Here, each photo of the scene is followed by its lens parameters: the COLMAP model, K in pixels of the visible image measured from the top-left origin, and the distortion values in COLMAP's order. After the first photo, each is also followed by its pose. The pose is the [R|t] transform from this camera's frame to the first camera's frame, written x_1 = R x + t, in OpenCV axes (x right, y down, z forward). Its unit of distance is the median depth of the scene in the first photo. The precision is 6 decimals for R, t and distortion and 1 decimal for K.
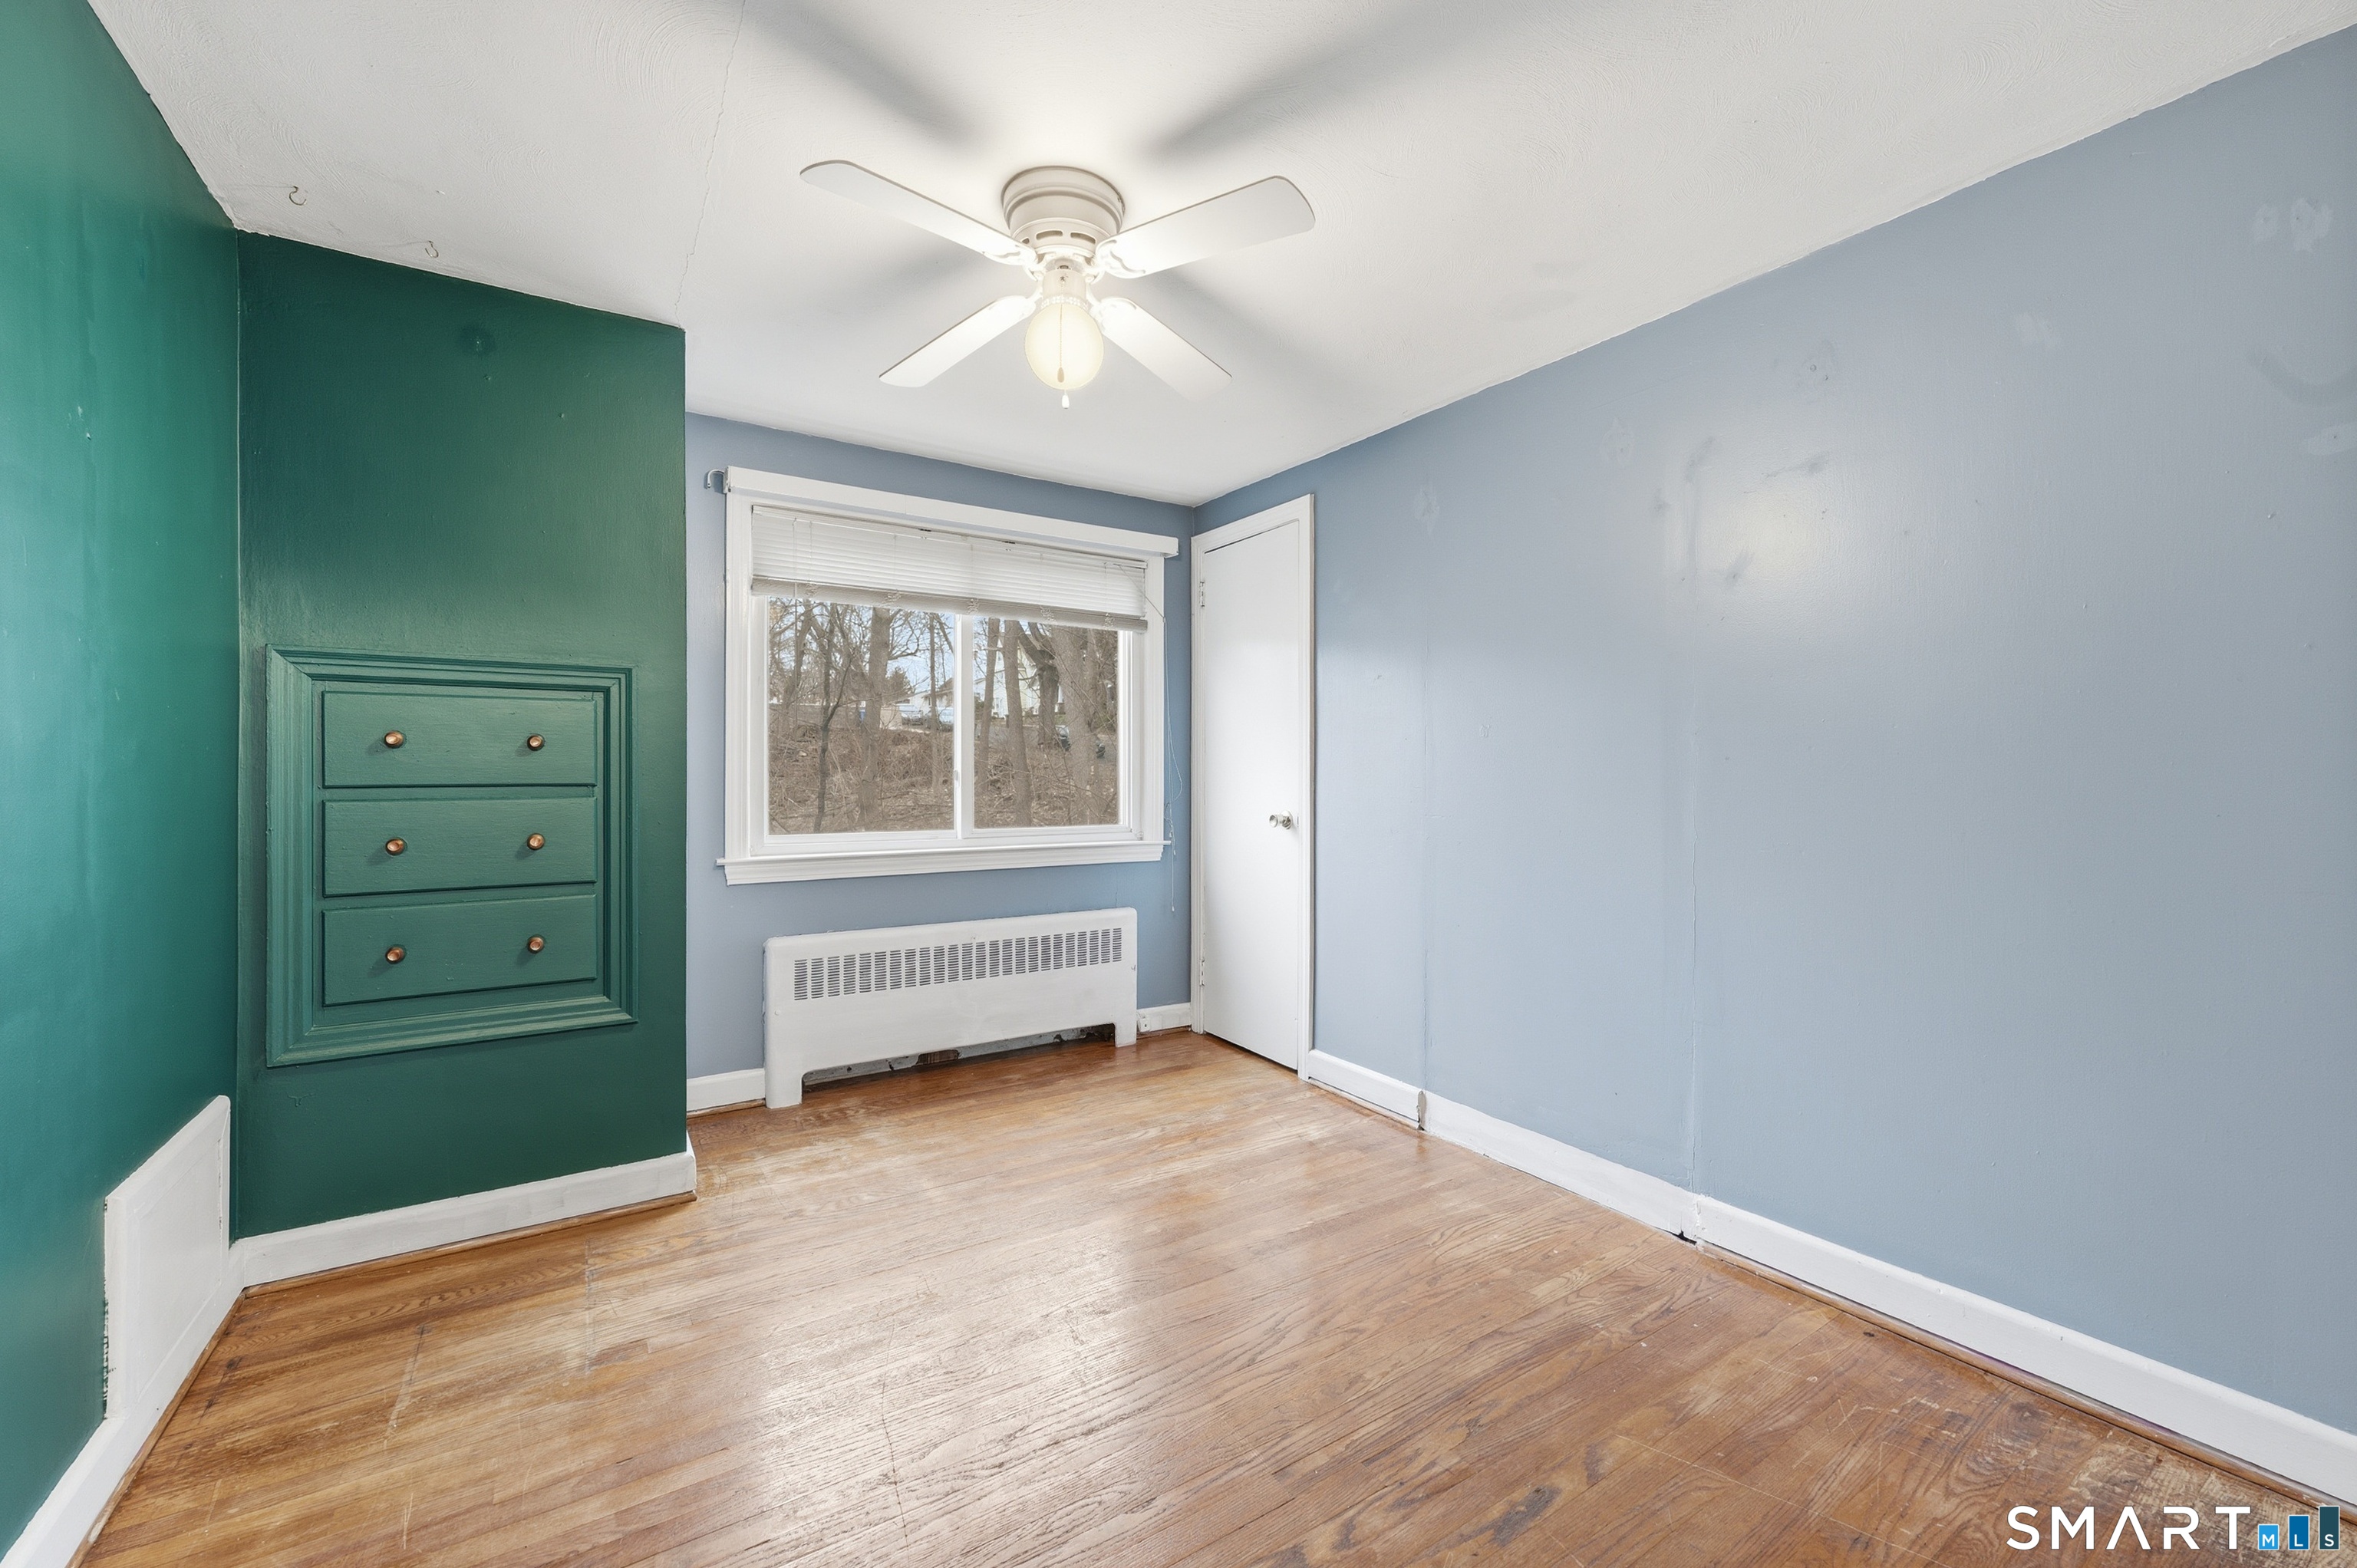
lens RADIAL K [[963.0, 0, 1186.4], [0, 963.0, 774.5], [0, 0, 1]] dist [-0.000285, -0.000084]
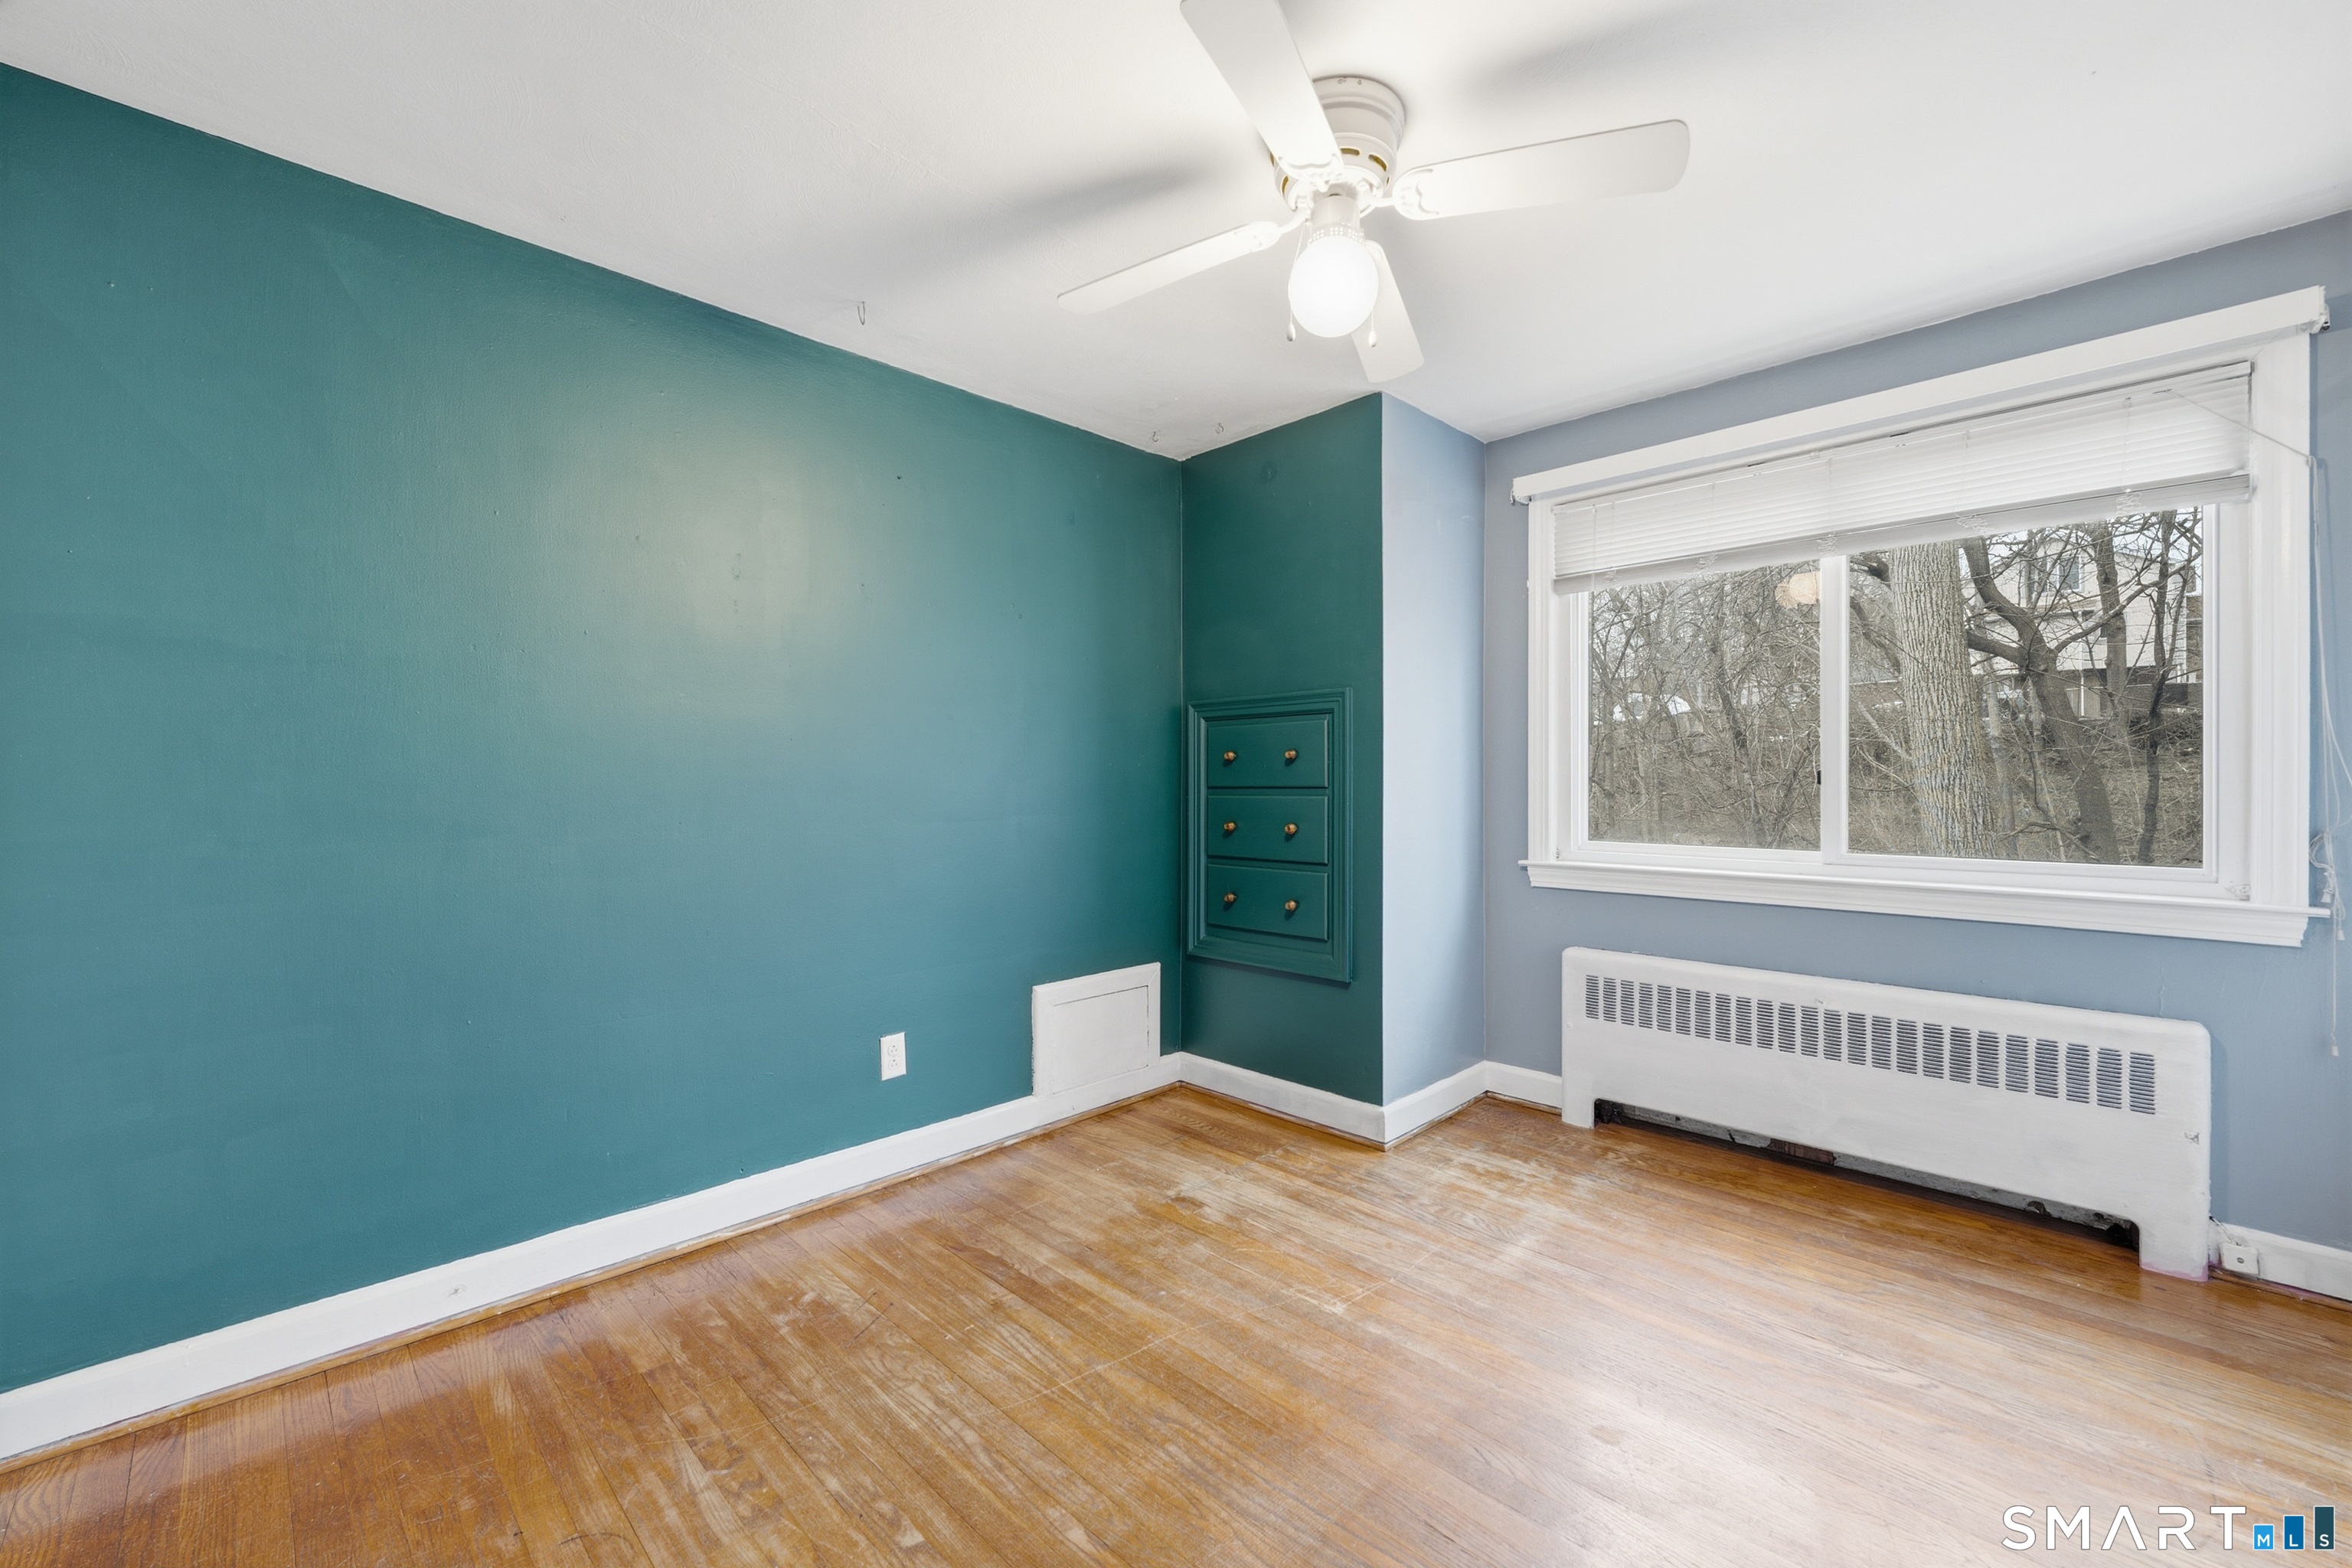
lens RADIAL K [[948.6, 0, 1182.1], [0, 948.6, 781.8], [0, 0, 1]] dist [-0.000177, -0.000045]
pose [[0.198208, -0.001650, -0.980159, 0.429565], [0.003362, 0.999994, -0.001003, 0.003496], [0.980154, -0.003097, 0.198213, 0.430000]]
